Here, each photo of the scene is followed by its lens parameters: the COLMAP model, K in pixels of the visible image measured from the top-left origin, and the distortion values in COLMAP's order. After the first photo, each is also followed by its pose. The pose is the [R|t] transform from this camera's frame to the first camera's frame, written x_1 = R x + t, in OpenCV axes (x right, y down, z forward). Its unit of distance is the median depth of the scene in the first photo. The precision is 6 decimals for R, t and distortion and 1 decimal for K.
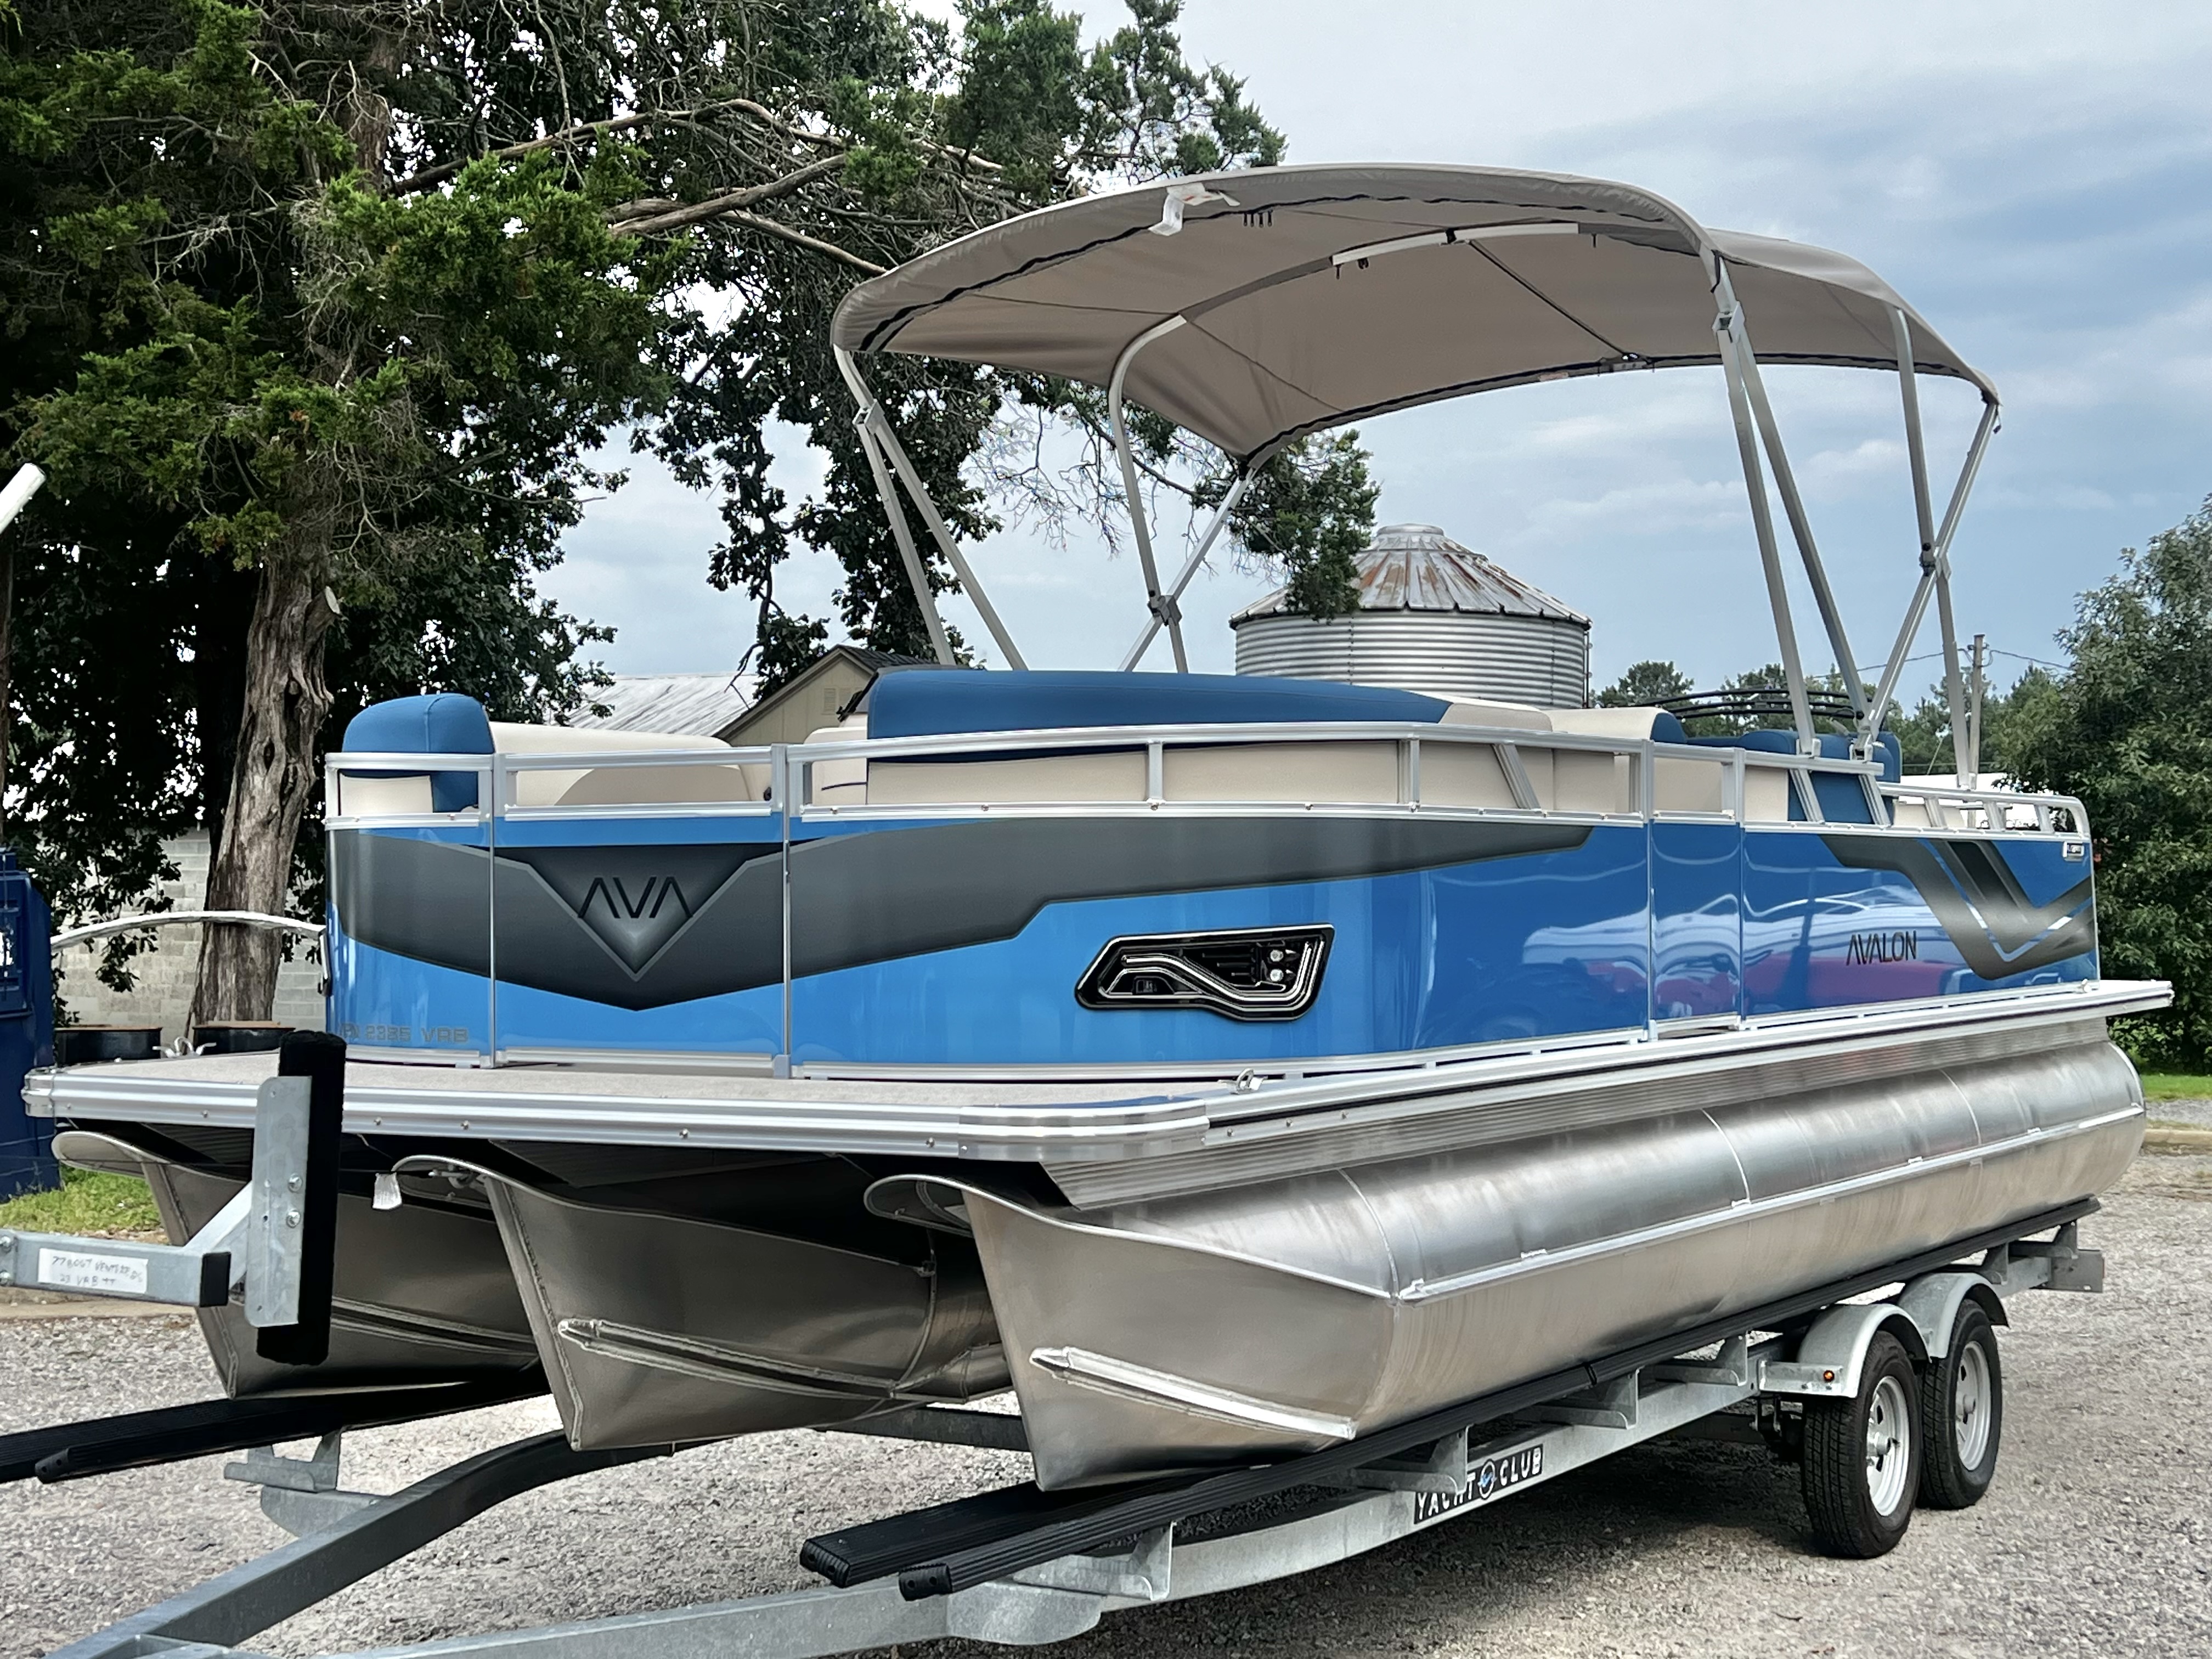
lens RADIAL K [[3120.4, 0, 1107.1], [0, 3120.4, 830.0], [0, 0, 1]] dist [0.097846, 0.000000]
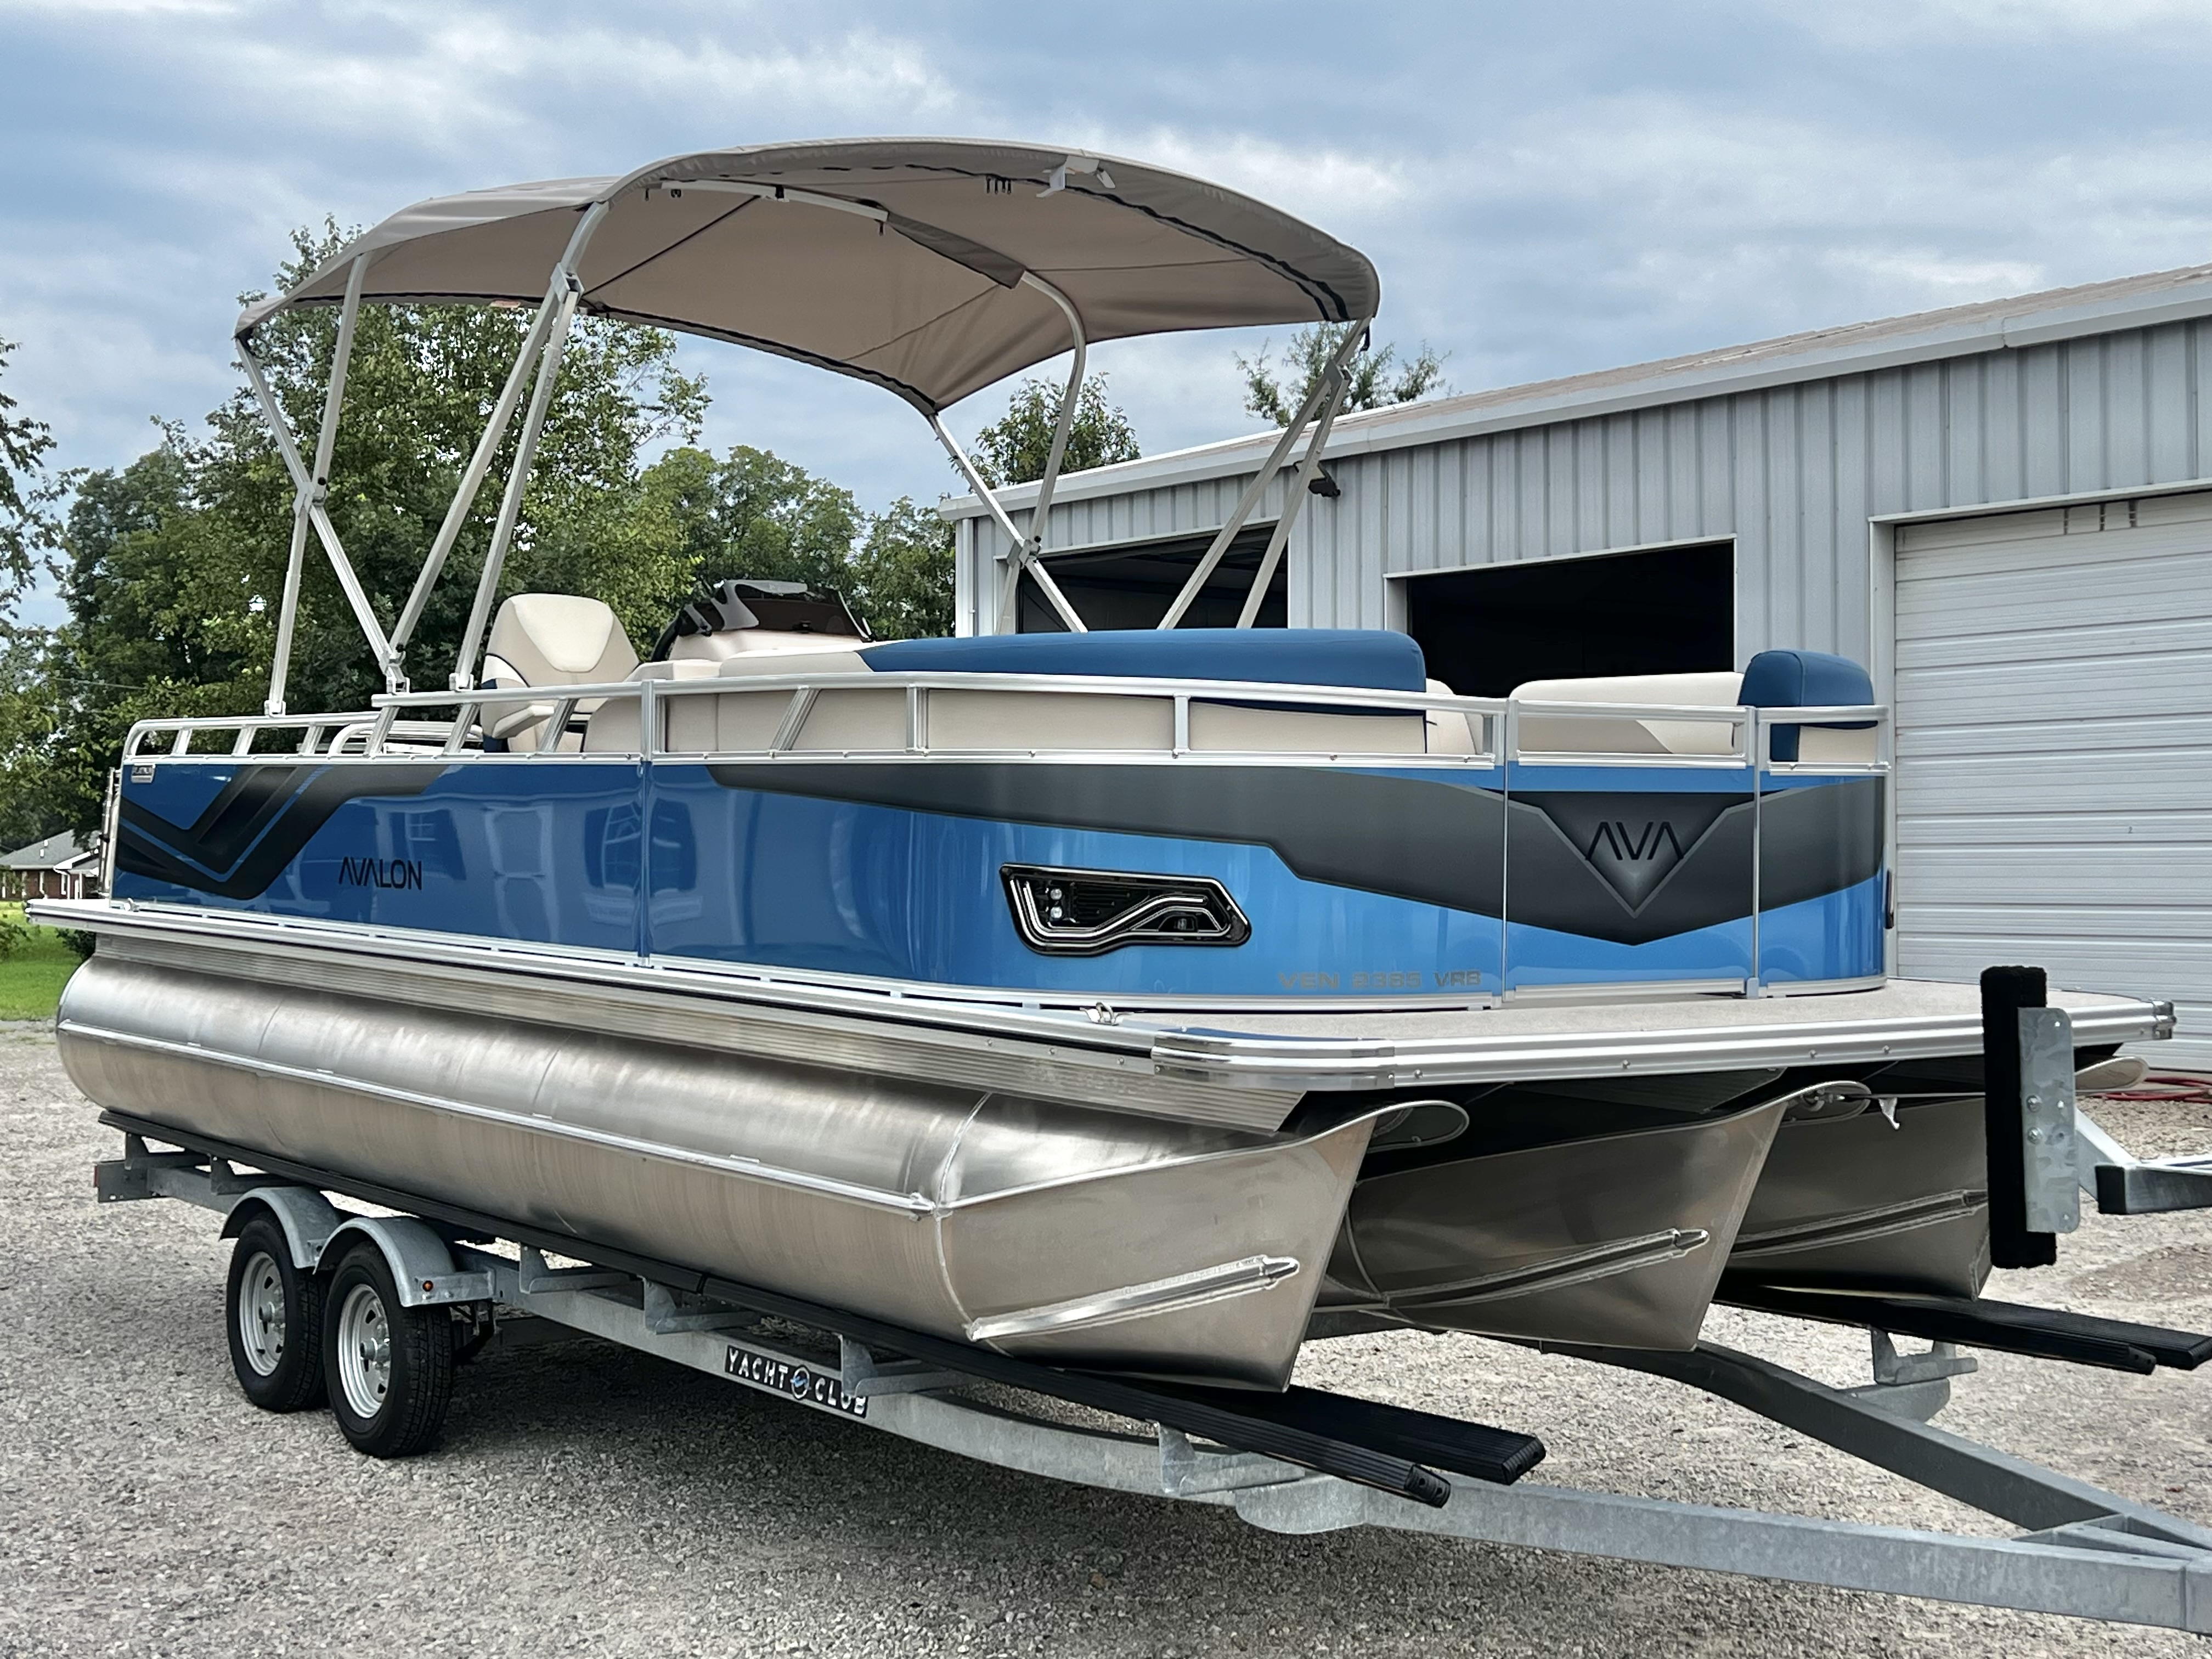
lens RADIAL K [[3249.2, 0, 1104.8], [0, 3249.2, 837.4], [0, 0, 1]] dist [0.225136, 0.000000]
pose [[0.371734, 0.000888, 0.928339, -1.255331], [-0.019942, 0.999776, 0.007029, 0.016075], [-0.928125, -0.021126, 0.371669, 0.744167]]
